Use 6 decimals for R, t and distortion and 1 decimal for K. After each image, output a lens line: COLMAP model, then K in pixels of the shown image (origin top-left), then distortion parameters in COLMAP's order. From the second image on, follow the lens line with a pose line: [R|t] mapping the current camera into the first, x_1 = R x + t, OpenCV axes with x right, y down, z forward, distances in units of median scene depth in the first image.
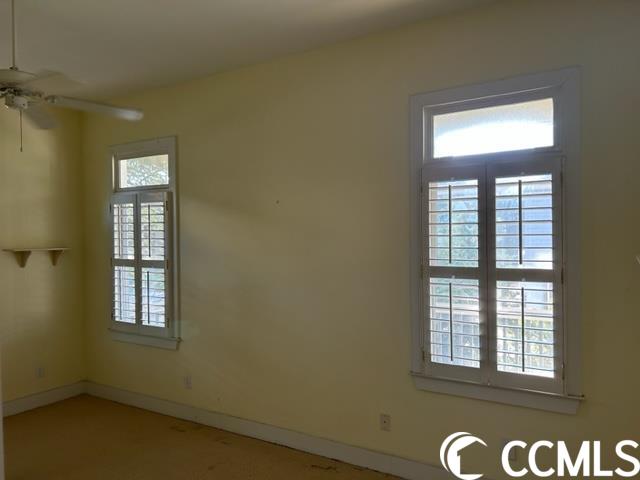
lens RADIAL K [[493.0, 0, 320.0], [0, 493.0, 240.0], [0, 0, 1]] dist [0.076484, -0.058028]
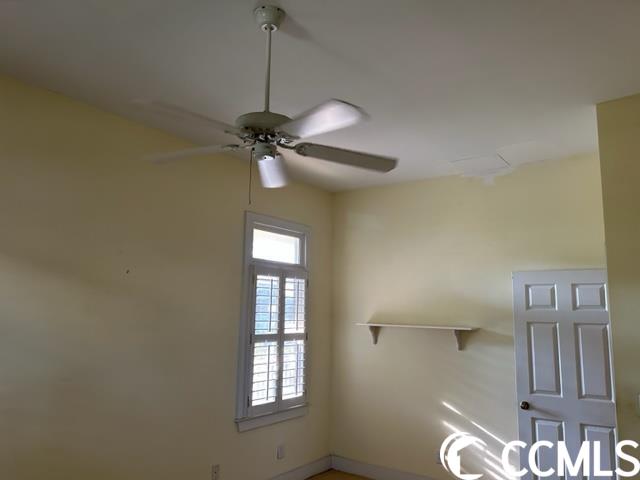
lens RADIAL K [[493.0, 0, 320.0], [0, 493.0, 240.0], [0, 0, 1]] dist [0.076484, -0.058028]
pose [[0.040264, 0.155700, 0.986983, -1.219093], [-0.006506, 0.987804, -0.155564, 0.005852], [-0.999168, -0.000158, 0.040786, 0.775936]]
